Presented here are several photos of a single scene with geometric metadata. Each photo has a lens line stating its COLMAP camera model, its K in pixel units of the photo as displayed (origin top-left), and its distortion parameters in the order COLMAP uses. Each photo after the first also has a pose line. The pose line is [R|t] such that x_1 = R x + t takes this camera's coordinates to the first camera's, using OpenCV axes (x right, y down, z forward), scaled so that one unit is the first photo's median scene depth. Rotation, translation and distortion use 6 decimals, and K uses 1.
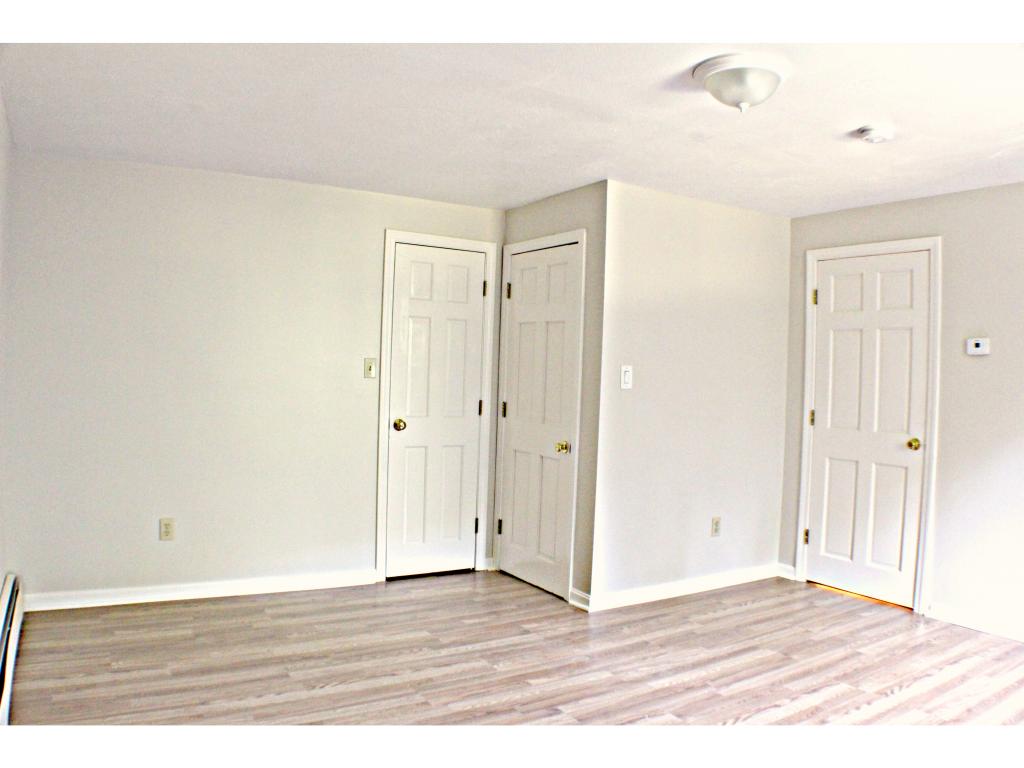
lens RADIAL K [[793.3, 0, 549.5], [0, 793.3, 379.3], [0, 0, 1]] dist [-0.175007, 0.001353]
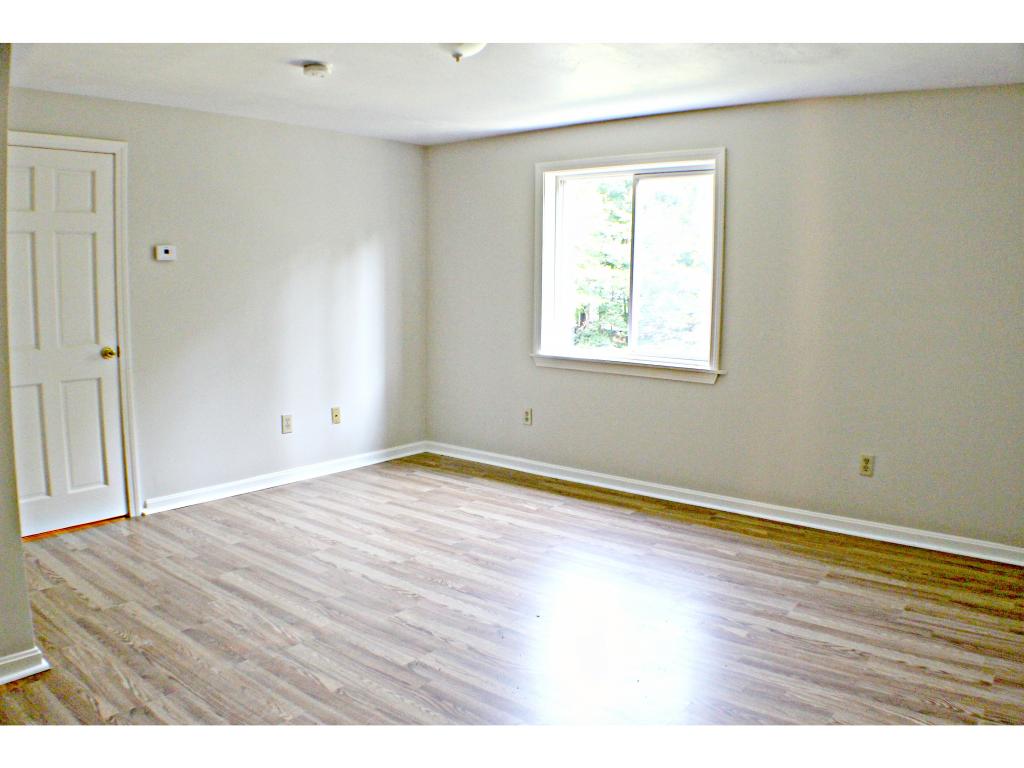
lens RADIAL K [[748.4, 0, 512.0], [0, 748.4, 384.0], [0, 0, 1]] dist [-0.158703, 0.000697]
pose [[-0.288520, -0.159126, 0.944158, -0.601444], [-0.000950, 0.986140, 0.165911, -0.030215], [-0.957473, 0.046972, -0.284673, 0.853901]]
